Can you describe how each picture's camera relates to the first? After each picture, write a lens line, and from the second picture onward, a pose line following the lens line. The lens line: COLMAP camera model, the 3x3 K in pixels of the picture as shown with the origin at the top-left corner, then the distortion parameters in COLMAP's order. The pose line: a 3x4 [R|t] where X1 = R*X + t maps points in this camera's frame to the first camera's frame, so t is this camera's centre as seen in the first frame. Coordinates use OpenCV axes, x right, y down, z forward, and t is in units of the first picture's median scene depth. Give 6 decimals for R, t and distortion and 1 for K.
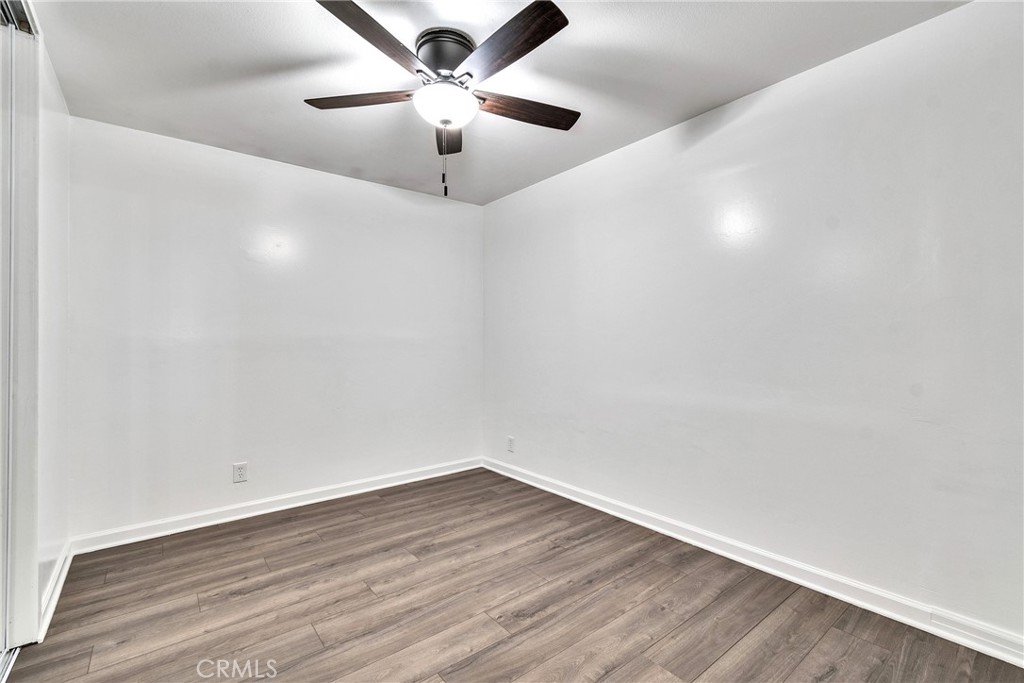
lens RADIAL K [[446.7, 0, 512.3], [0, 446.7, 342.0], [0, 0, 1]] dist [0.000831, -0.000653]
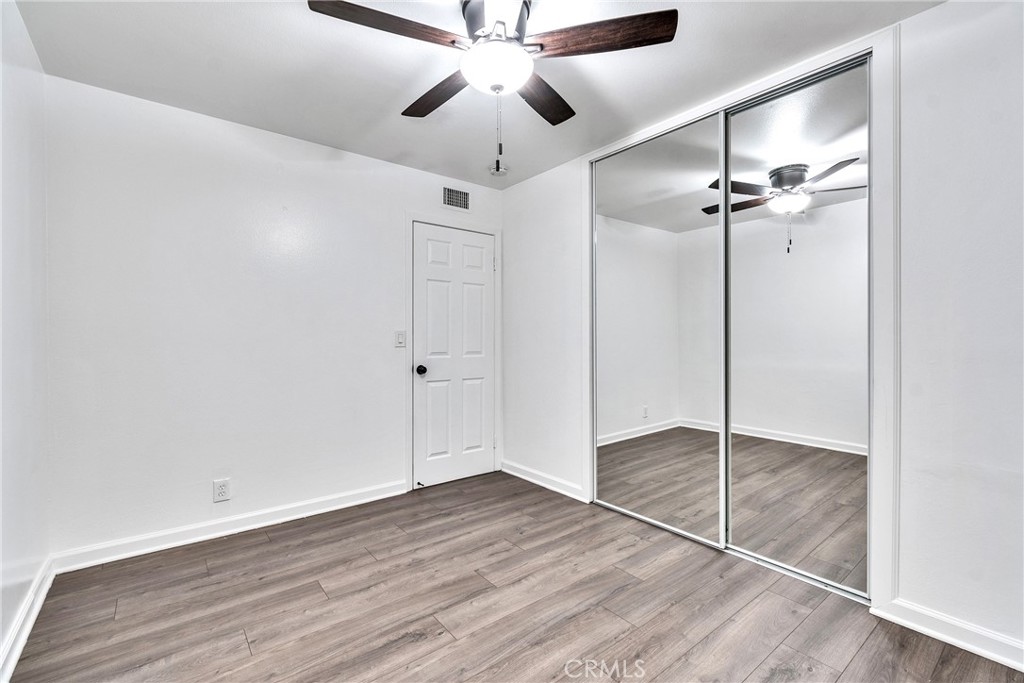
lens RADIAL K [[446.7, 0, 508.8], [0, 446.7, 337.2], [0, 0, 1]] dist [0.000831, -0.000653]
pose [[-0.999940, 0.004980, 0.009718, -0.186863], [0.004952, 0.999983, -0.002970, 0.006669], [-0.009733, -0.002921, -0.999948, 1.988282]]
